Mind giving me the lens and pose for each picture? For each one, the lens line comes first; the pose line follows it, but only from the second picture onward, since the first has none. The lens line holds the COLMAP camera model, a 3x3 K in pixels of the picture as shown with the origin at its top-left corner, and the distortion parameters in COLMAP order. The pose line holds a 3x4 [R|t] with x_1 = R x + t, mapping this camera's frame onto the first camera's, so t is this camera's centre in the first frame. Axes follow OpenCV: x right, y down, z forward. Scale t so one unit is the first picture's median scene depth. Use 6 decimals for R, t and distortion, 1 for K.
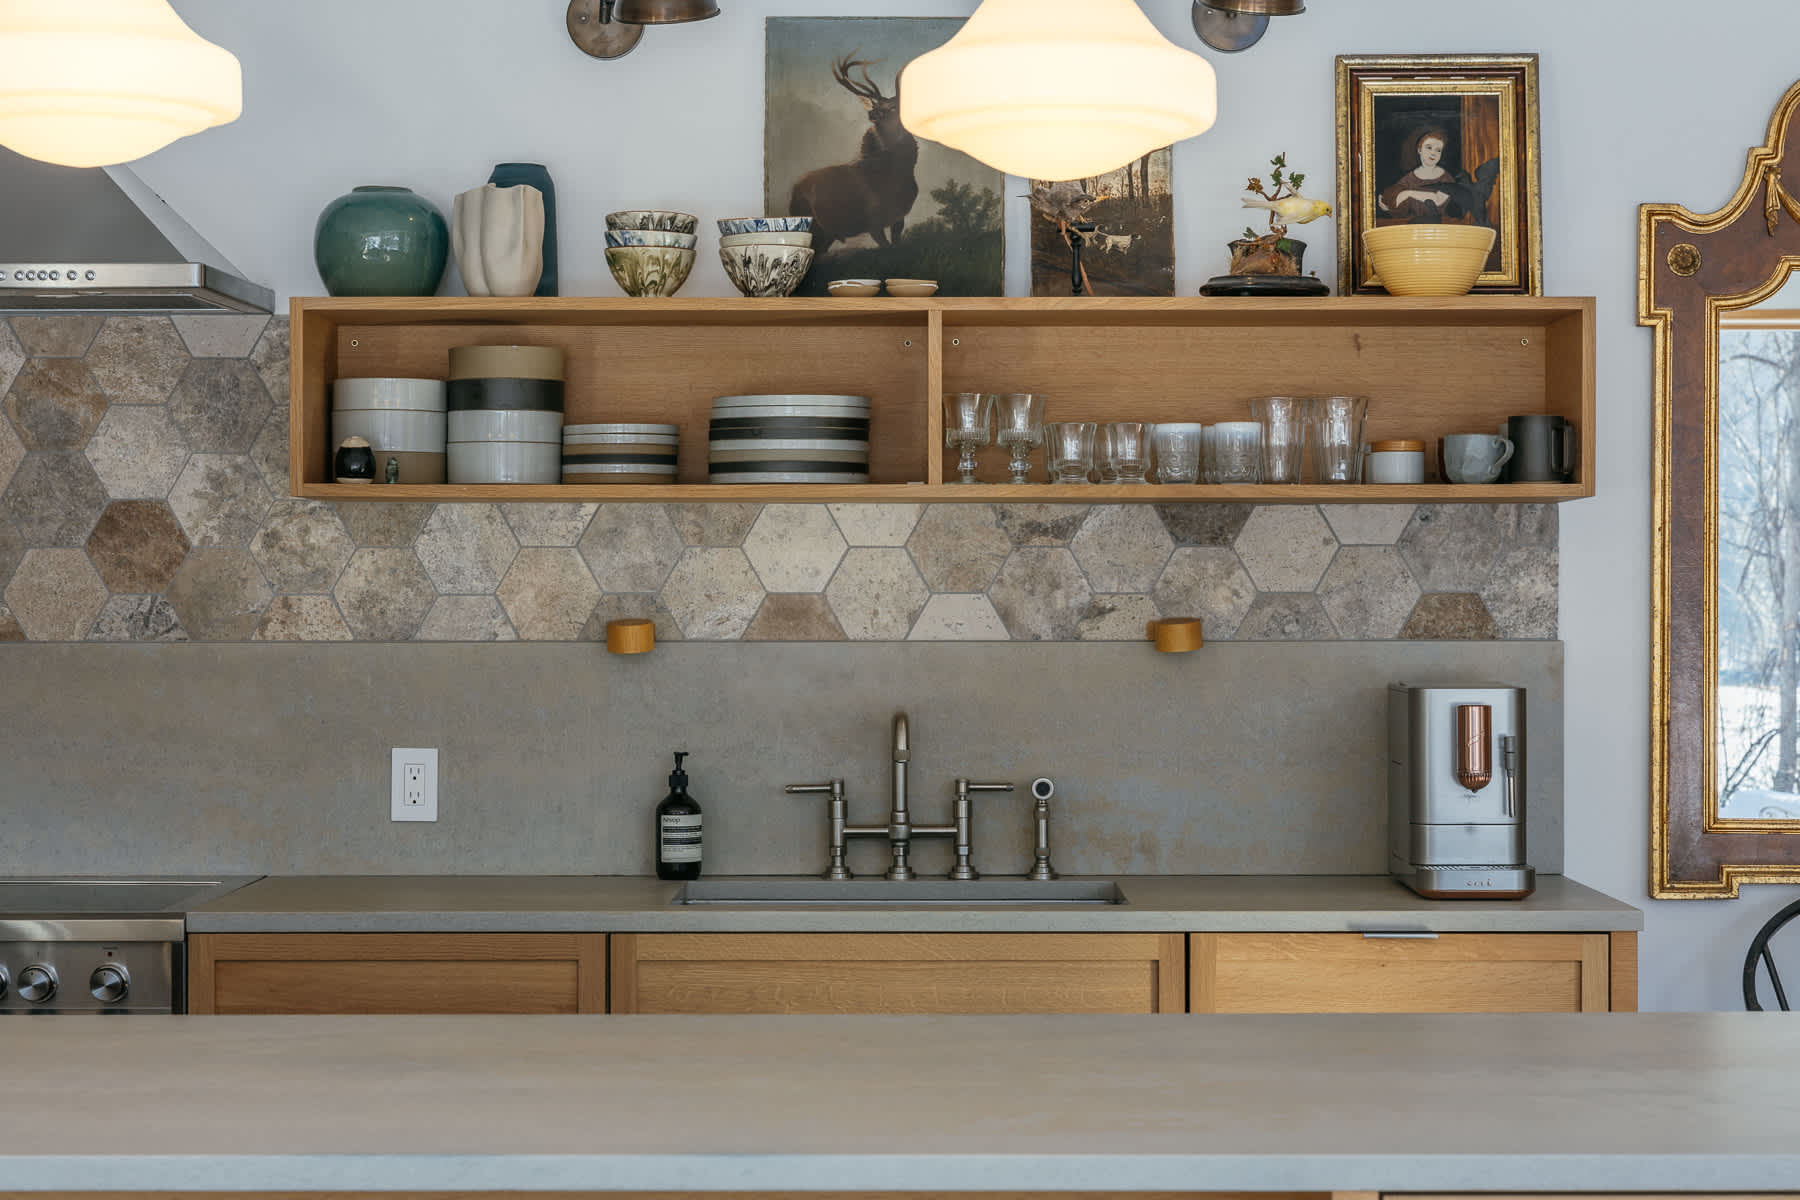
lens RADIAL K [[3411.1, 0, 900.0], [0, 3411.1, 600.0], [0, 0, 1]] dist [0.023161, 0.040314]
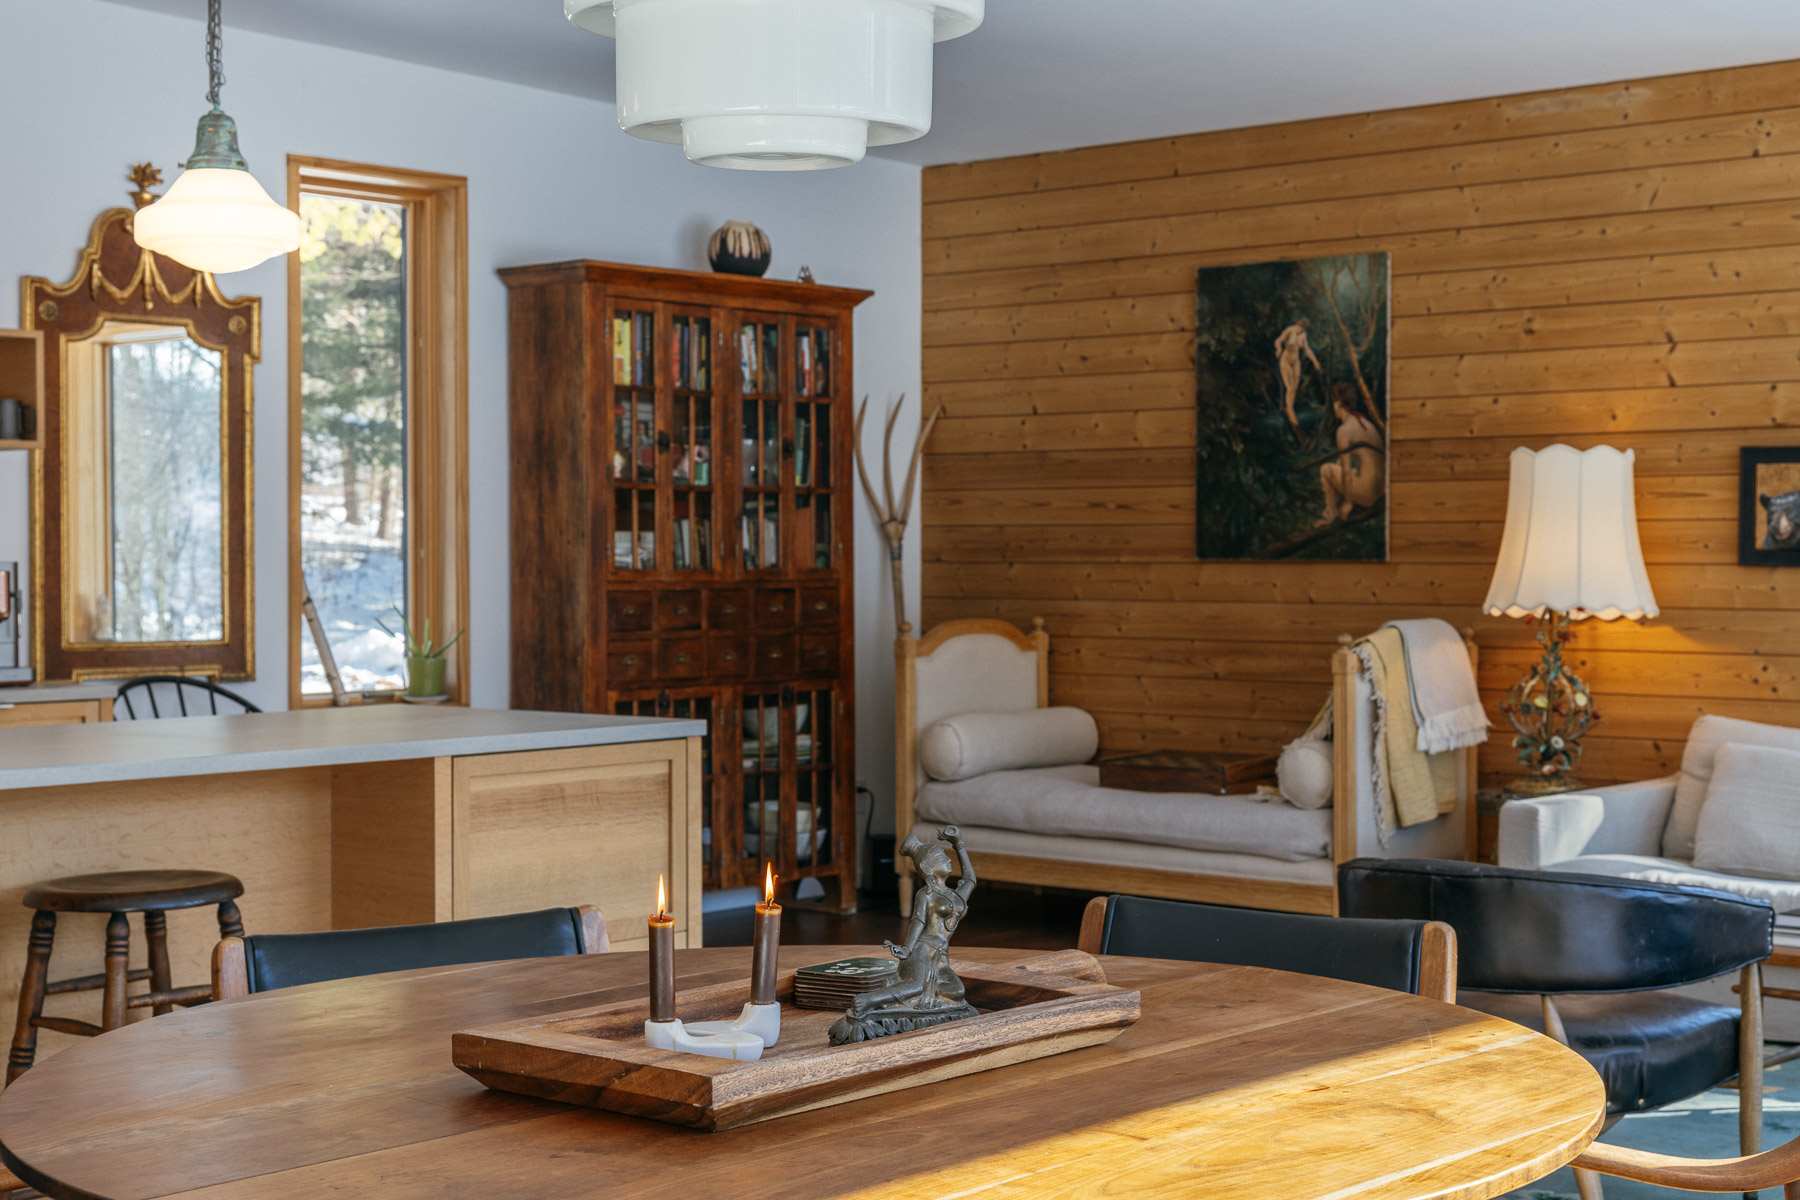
lens RADIAL K [[2667.6, 0, 900.0], [0, 2667.6, 600.0], [0, 0, 1]] dist [0.022779, 0.005366]
pose [[0.650105, -0.015299, 0.759690, -0.500012], [0.004573, 0.999858, 0.016222, 0.023325], [-0.759831, -0.007072, 0.650083, -0.177413]]
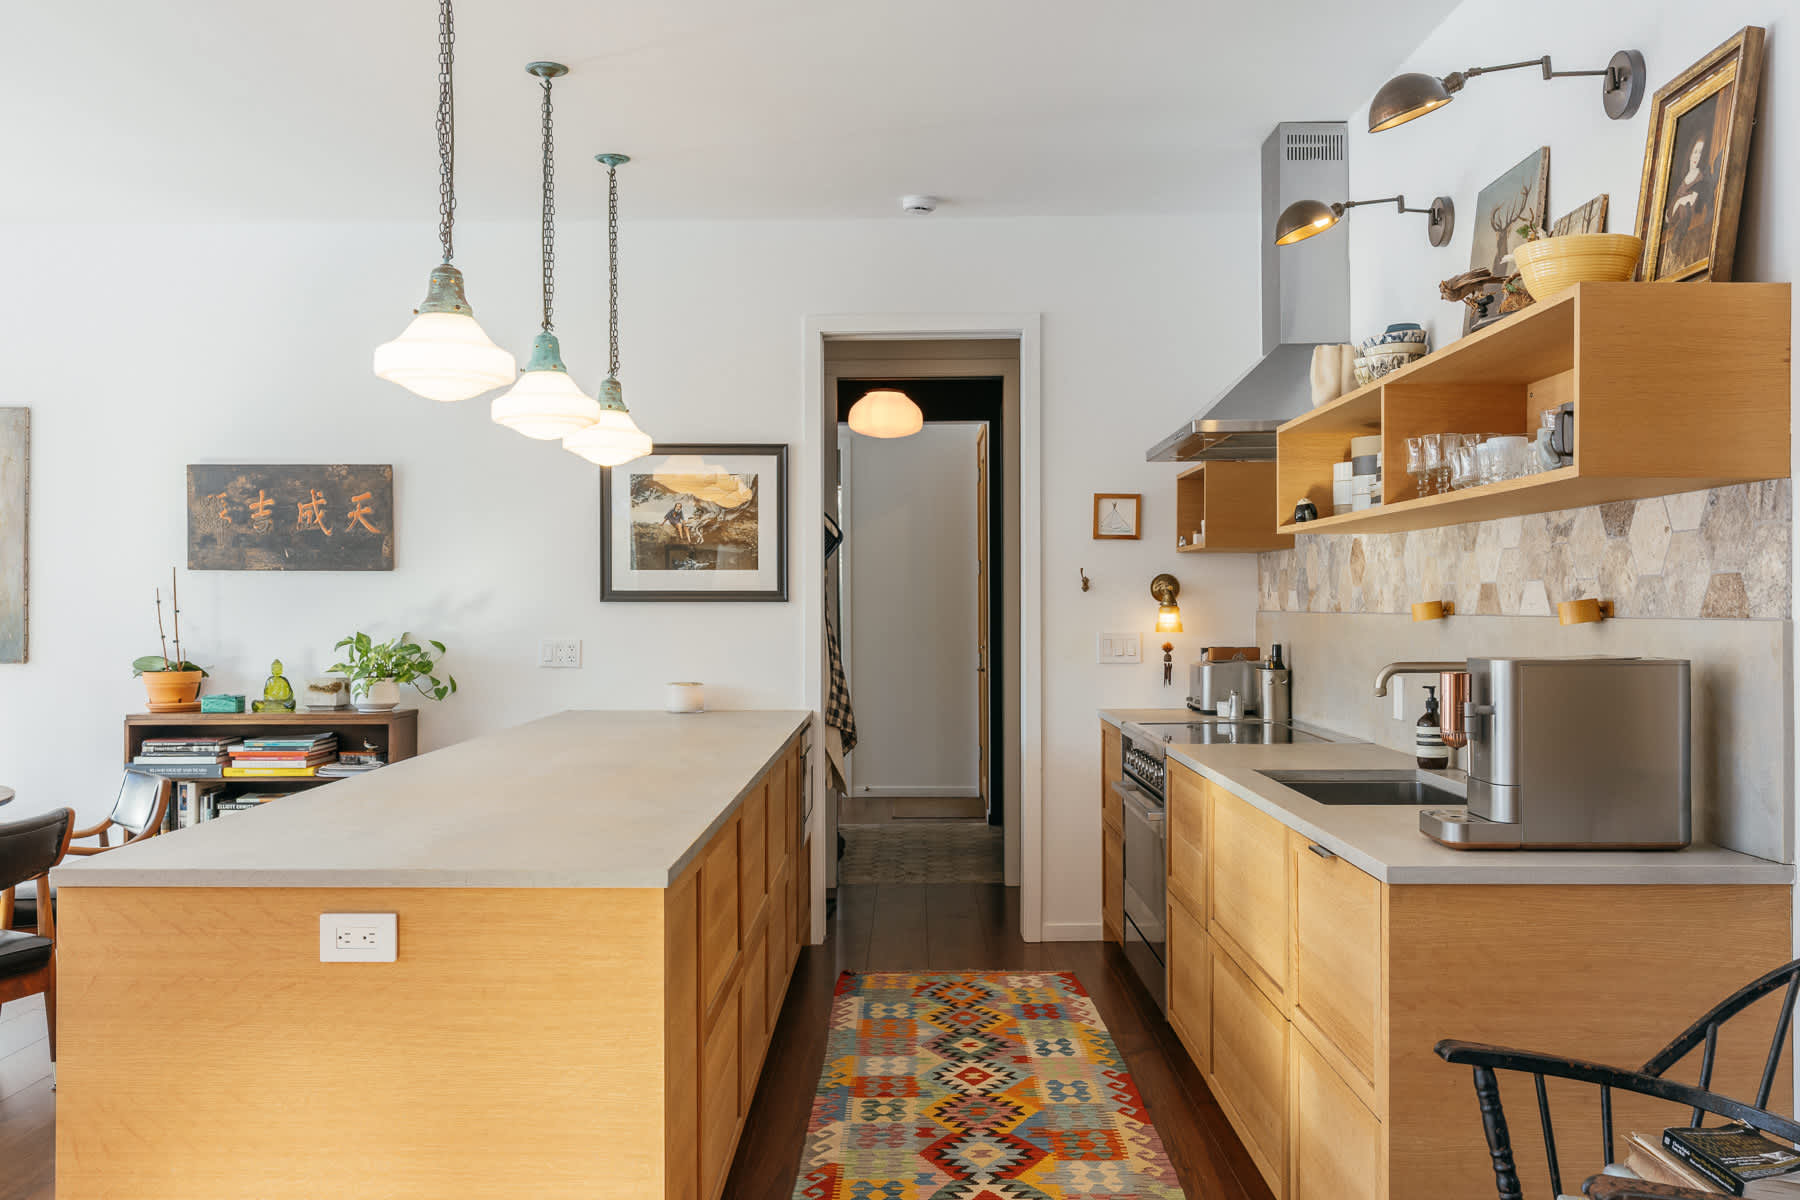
lens RADIAL K [[1537.6, 0, 900.0], [0, 1537.6, 600.0], [0, 0, 1]] dist [-0.006024, 0.007109]
pose [[-0.012451, -0.001846, -0.999921, 0.637246], [-0.002982, 0.999994, -0.001809, 0.007700], [0.999918, 0.002959, -0.012456, 0.765539]]
